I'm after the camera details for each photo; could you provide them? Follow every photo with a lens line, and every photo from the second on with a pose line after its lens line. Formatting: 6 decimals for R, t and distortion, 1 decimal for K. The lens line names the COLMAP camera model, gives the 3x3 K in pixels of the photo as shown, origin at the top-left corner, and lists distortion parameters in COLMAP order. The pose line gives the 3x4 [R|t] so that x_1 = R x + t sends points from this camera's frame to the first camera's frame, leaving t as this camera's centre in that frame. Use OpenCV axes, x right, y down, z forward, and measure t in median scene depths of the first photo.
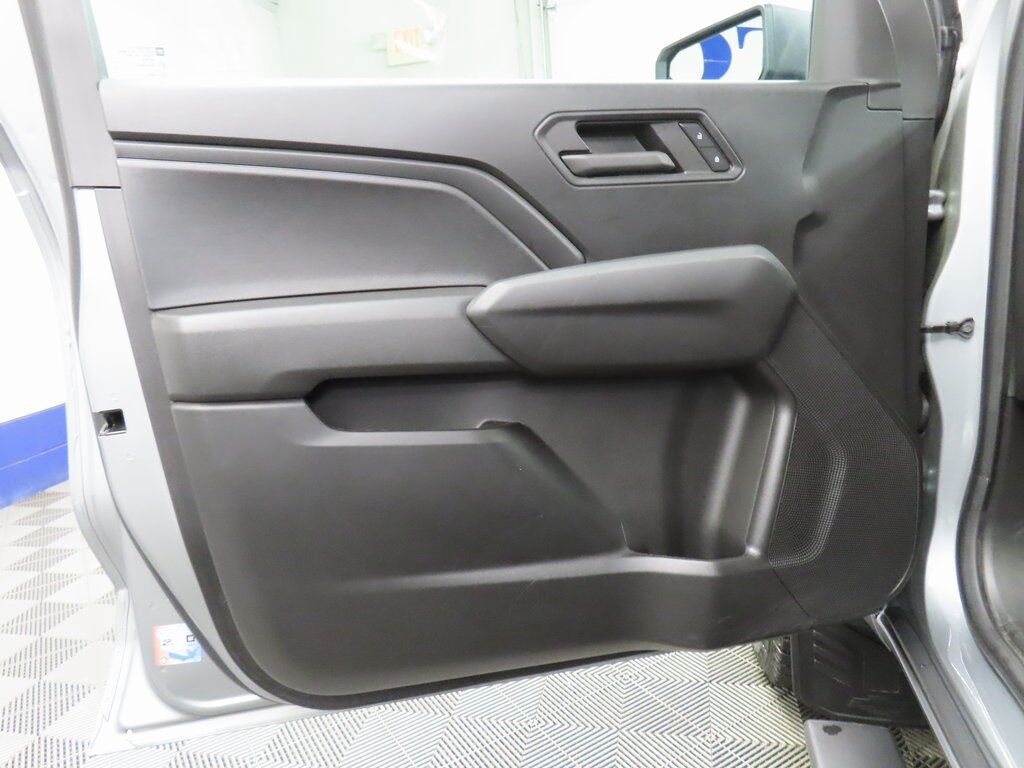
lens RADIAL K [[729.7, 0, 512.0], [0, 729.7, 384.0], [0, 0, 1]] dist [-0.006046, -0.002743]
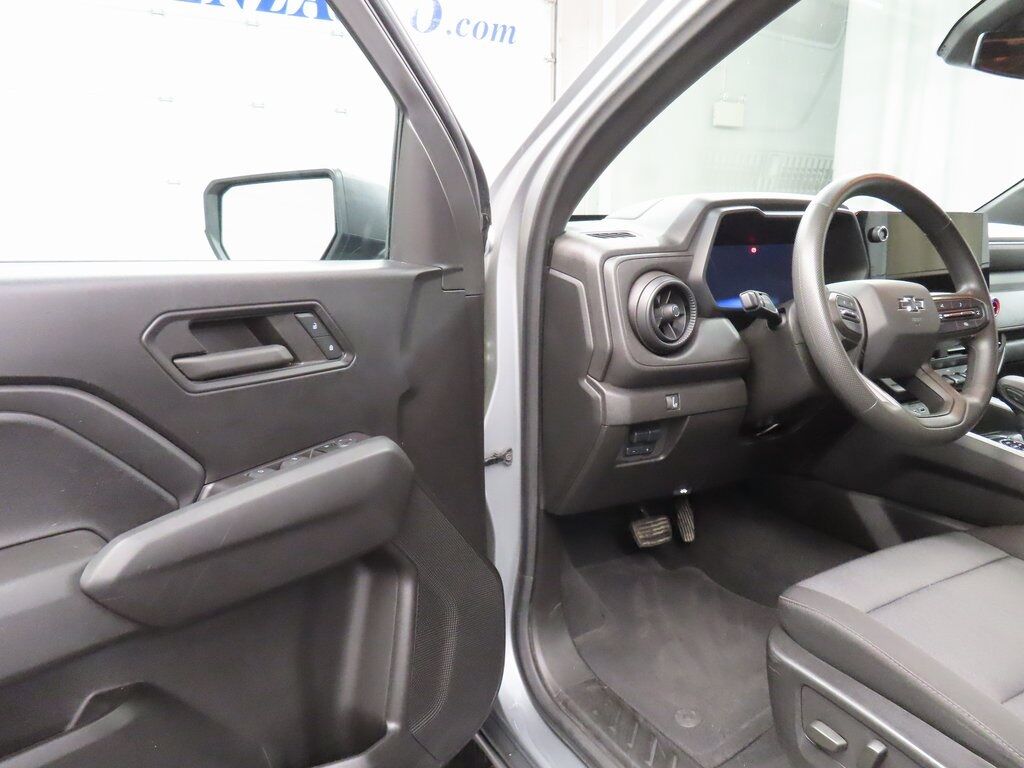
lens RADIAL K [[729.7, 0, 512.0], [0, 729.7, 384.0], [0, 0, 1]] dist [-0.006046, -0.002743]
pose [[0.742157, -0.071731, 0.666376, -0.196898], [0.089106, 0.995990, 0.007972, -0.246416], [-0.664276, 0.053462, 0.745573, 0.108447]]
